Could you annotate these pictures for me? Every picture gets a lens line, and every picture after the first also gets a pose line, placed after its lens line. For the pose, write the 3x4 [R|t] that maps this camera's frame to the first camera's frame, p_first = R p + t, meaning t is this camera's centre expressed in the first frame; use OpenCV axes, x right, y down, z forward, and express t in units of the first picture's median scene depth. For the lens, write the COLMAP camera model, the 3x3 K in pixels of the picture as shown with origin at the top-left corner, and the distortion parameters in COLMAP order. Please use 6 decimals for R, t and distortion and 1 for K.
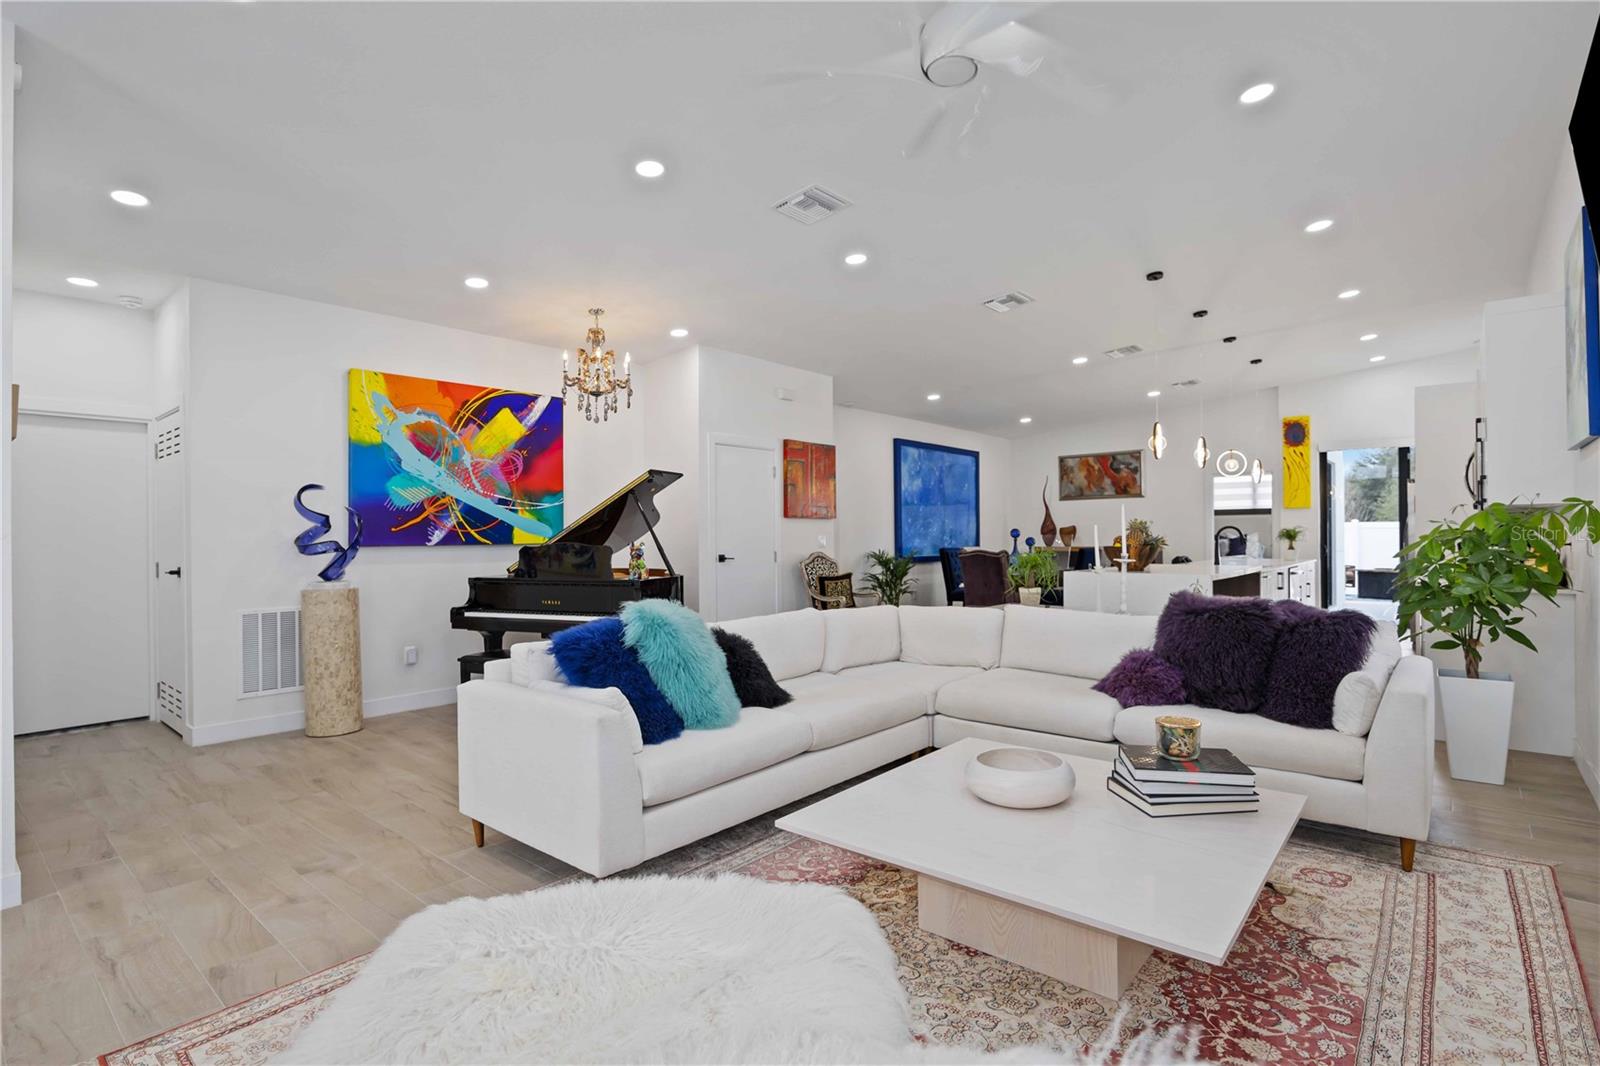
lens RADIAL K [[767.3, 0, 800.0], [0, 767.3, 533.0], [0, 0, 1]] dist [-0.003035, -0.000131]
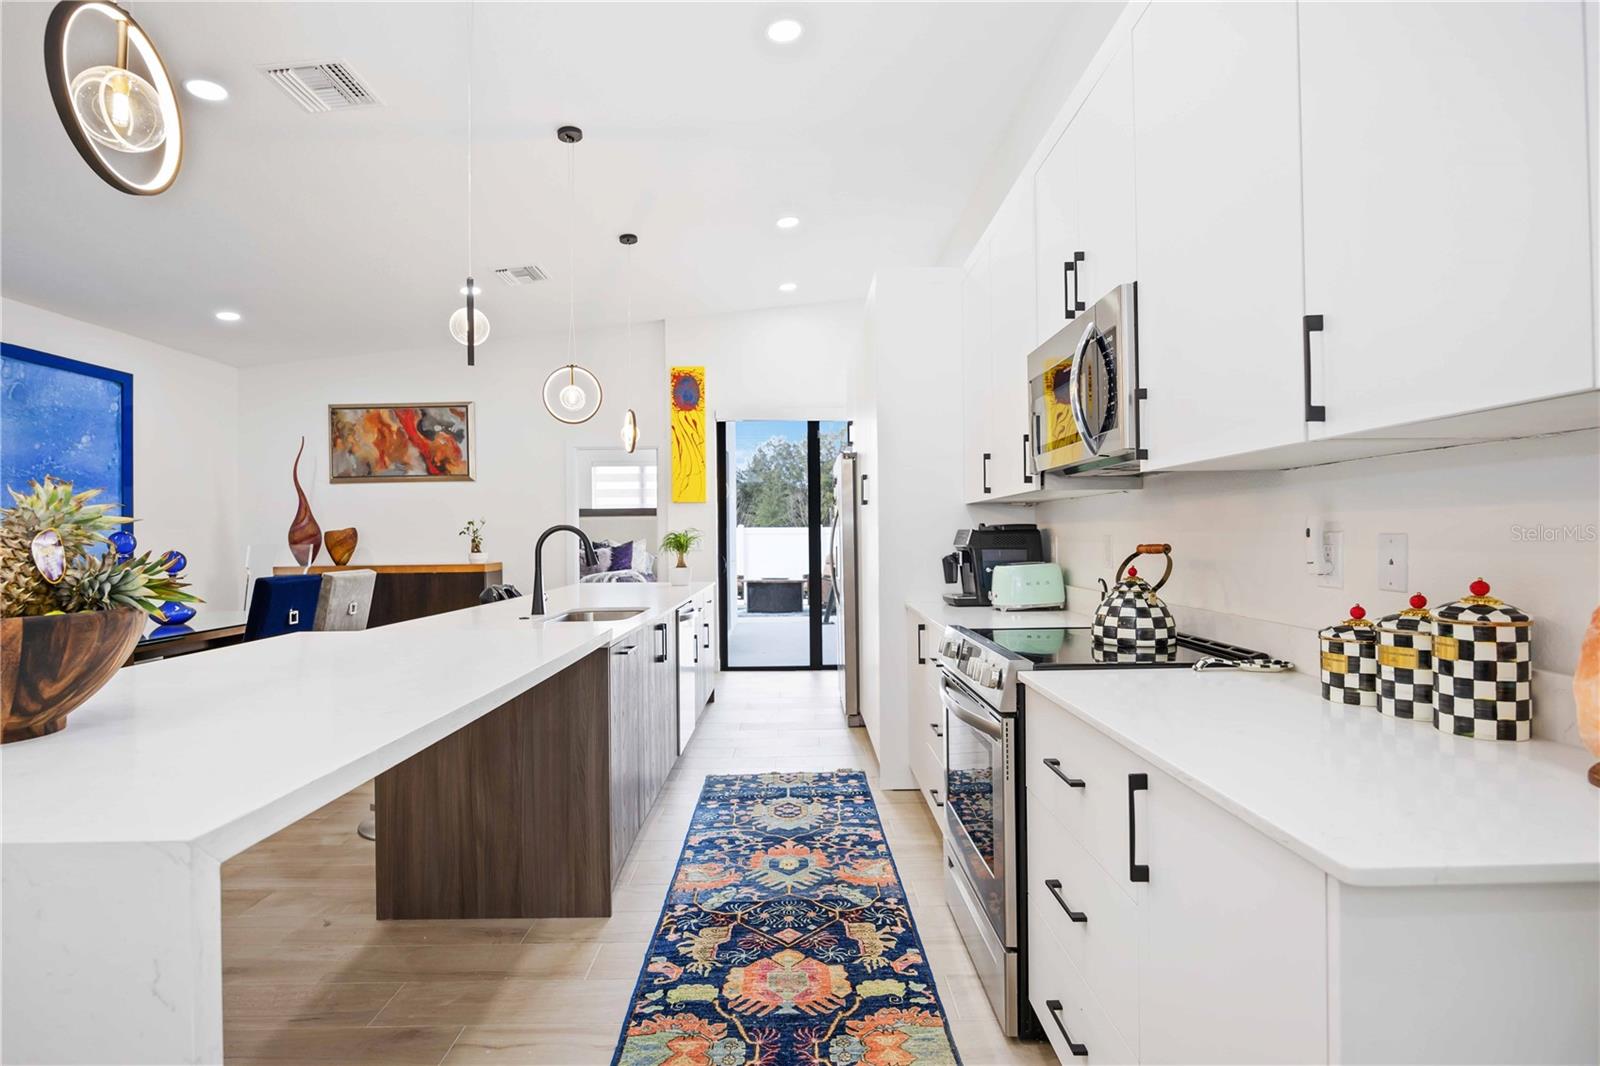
lens RADIAL K [[780.2, 0, 800.0], [0, 780.2, 533.0], [0, 0, 1]] dist [-0.017123, -0.000028]
pose [[0.753300, 0.000716, 0.657676, 0.236803], [0.005097, 0.999963, -0.006927, -0.000379], [-0.657657, 0.008571, 0.753269, 0.366525]]
